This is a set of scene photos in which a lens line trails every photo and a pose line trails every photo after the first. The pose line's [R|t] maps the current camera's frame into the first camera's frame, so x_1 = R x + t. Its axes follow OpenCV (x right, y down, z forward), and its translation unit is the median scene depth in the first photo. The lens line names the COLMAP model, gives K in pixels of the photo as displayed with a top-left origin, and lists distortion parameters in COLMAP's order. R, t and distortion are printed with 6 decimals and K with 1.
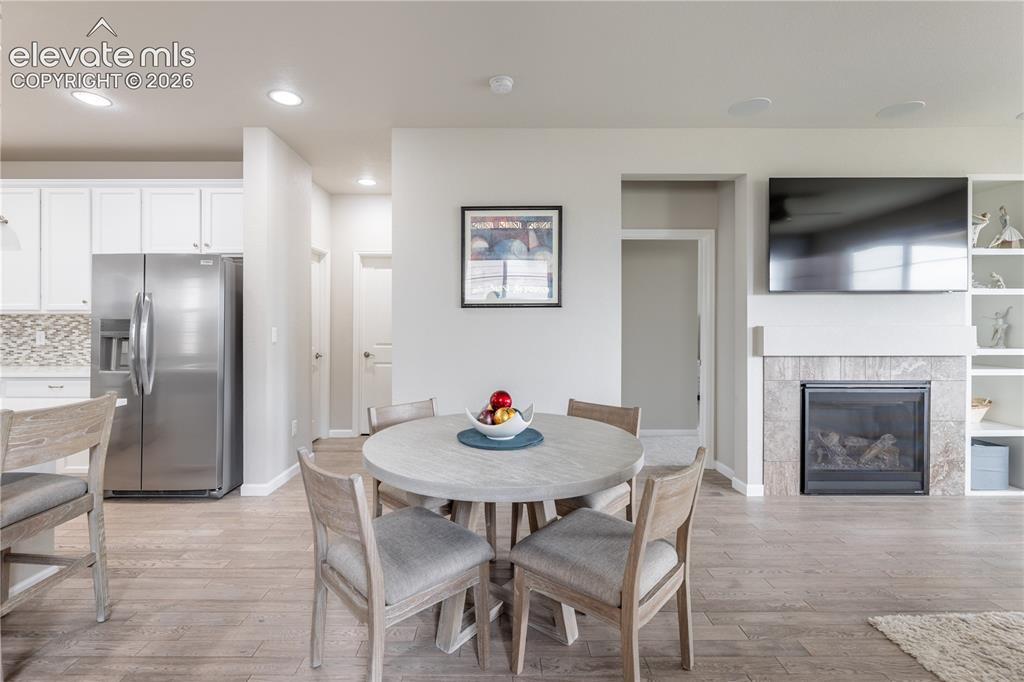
lens RADIAL K [[445.8, 0, 495.4], [0, 445.8, 326.1], [0, 0, 1]] dist [-0.000447, -0.000131]
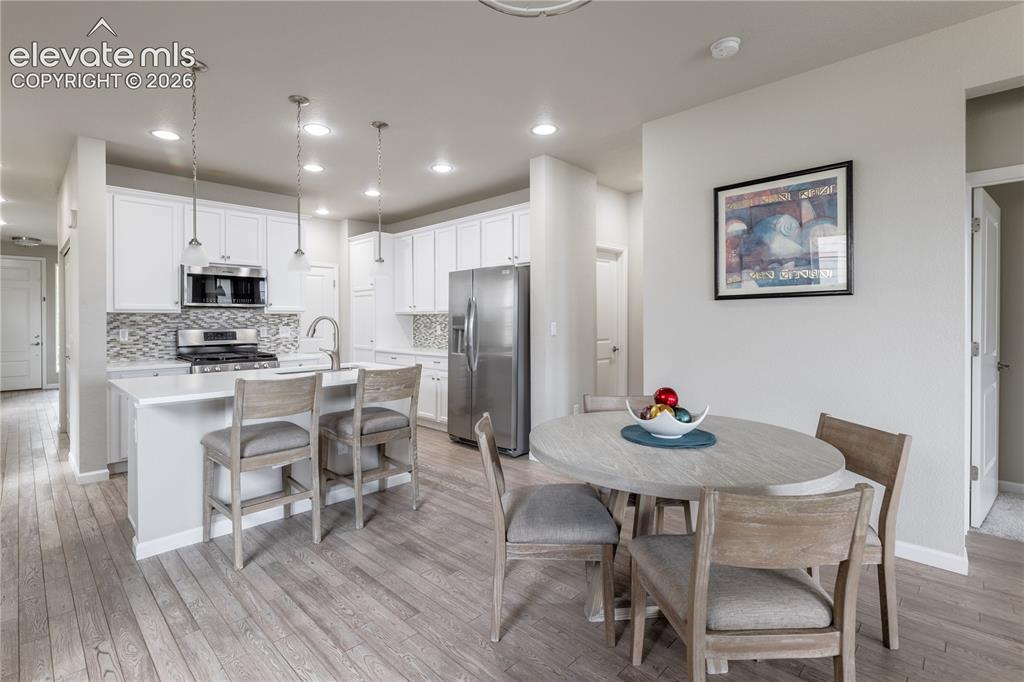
lens RADIAL K [[481.8, 0, 510.1], [0, 481.8, 322.5], [0, 0, 1]] dist [-0.000687, -0.000284]
pose [[0.715151, -0.002046, -0.698967, 0.308613], [0.004489, 0.999989, 0.001667, 0.000625], [0.698955, -0.004330, 0.715152, 0.011877]]
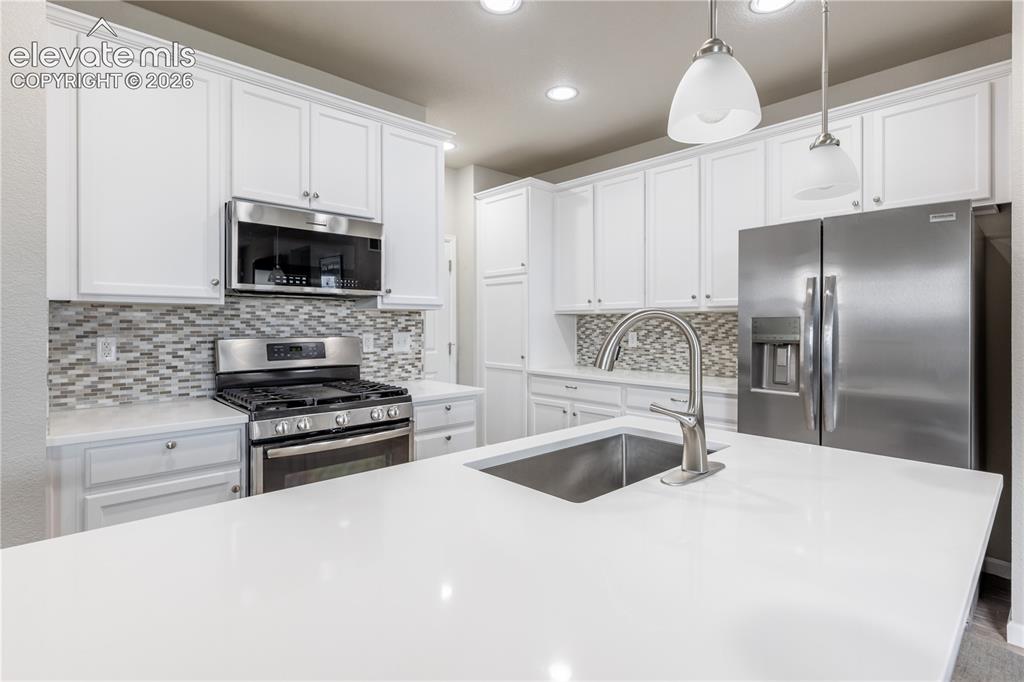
lens RADIAL K [[474.0, 0, 513.6], [0, 474.0, 327.3], [0, 0, 1]] dist [-0.000645, -0.000045]
pose [[0.699398, 0.003674, -0.714723, -0.545496], [-0.002557, 0.999993, 0.002639, -0.000222], [0.714728, -0.000018, 0.699402, 0.160596]]
